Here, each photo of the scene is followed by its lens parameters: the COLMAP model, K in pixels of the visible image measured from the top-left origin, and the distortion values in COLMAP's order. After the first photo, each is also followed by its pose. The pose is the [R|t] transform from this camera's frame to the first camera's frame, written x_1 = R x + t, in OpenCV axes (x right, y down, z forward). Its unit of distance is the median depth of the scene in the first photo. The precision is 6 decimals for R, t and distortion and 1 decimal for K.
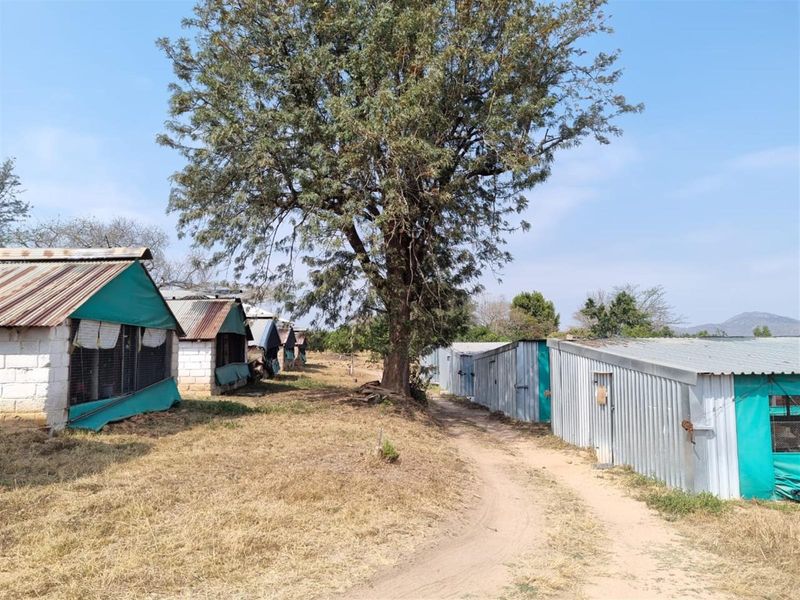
lens RADIAL K [[594.2, 0, 400.0], [0, 594.2, 300.0], [0, 0, 1]] dist [0.033506, -0.004925]
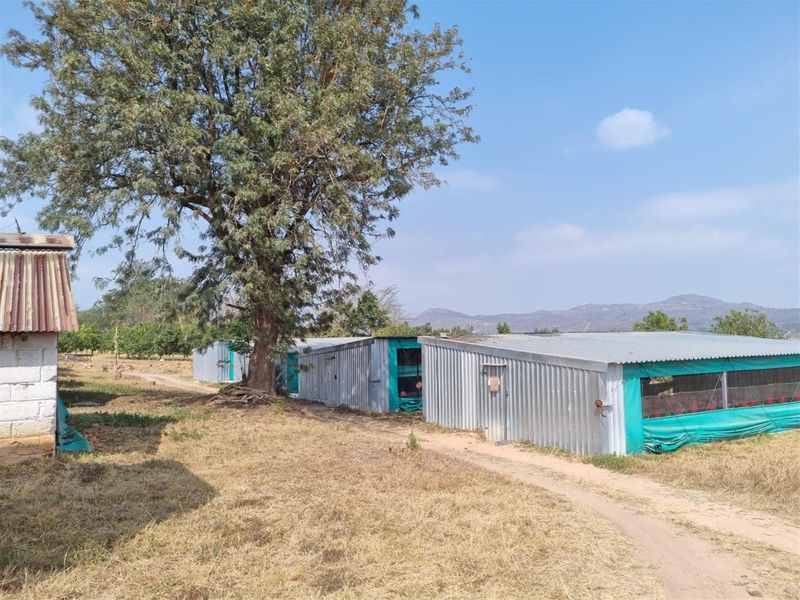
lens RADIAL K [[594.2, 0, 400.0], [0, 594.2, 300.0], [0, 0, 1]] dist [0.033506, -0.004925]
pose [[0.893377, 0.016732, 0.448997, -0.302322], [-0.020947, 0.999771, 0.004423, -0.007863], [-0.448820, -0.013357, 0.893522, 0.021415]]
